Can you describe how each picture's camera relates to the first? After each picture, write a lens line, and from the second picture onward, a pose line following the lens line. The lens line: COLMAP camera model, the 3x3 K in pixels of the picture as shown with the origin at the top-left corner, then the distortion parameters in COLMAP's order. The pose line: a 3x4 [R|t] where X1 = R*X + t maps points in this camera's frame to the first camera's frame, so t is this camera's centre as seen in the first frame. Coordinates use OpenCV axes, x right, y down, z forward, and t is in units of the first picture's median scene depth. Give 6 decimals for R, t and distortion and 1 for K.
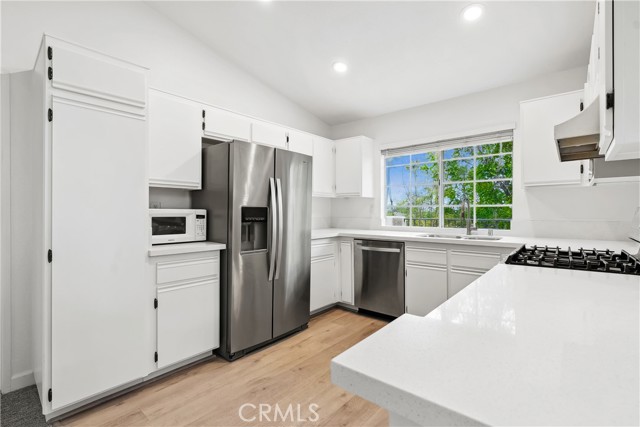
lens RADIAL K [[293.1, 0, 319.2], [0, 293.1, 210.3], [0, 0, 1]] dist [-0.001757, 0.000519]
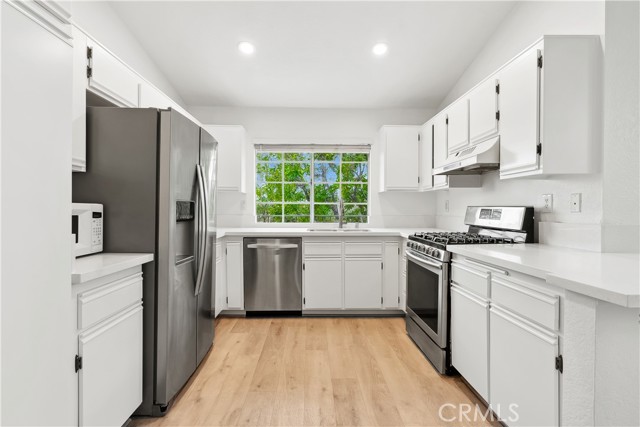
lens RADIAL K [[308.9, 0, 316.9], [0, 308.9, 209.5], [0, 0, 1]] dist [0.000861, 0.000202]
pose [[0.740765, 0.001614, 0.671762, -0.478169], [-0.007453, 0.999955, 0.005816, 0.001959], [-0.671723, -0.009316, 0.740744, 0.168306]]
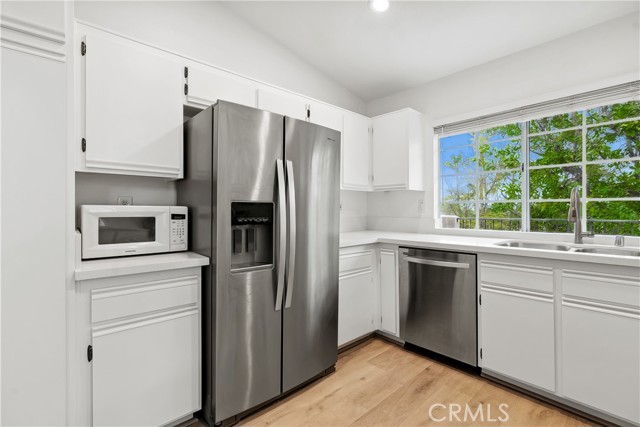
lens RADIAL K [[293.1, 0, 319.2], [0, 293.1, 210.3], [0, 0, 1]] dist [-0.001757, 0.000519]
pose [[0.993124, -0.002190, -0.117045, 0.009198], [0.002793, 0.999984, 0.004985, 0.003808], [0.117032, -0.005277, 0.993114, 0.330130]]
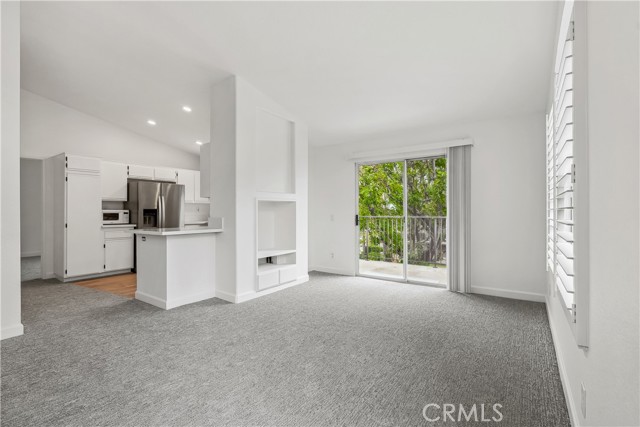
lens RADIAL K [[293.1, 0, 319.2], [0, 293.1, 210.3], [0, 0, 1]] dist [-0.001757, 0.000519]
pose [[0.995491, -0.001045, 0.094856, 0.854243], [0.000934, 0.999999, 0.001212, -0.001871], [-0.094857, -0.001118, 0.995490, -1.381924]]
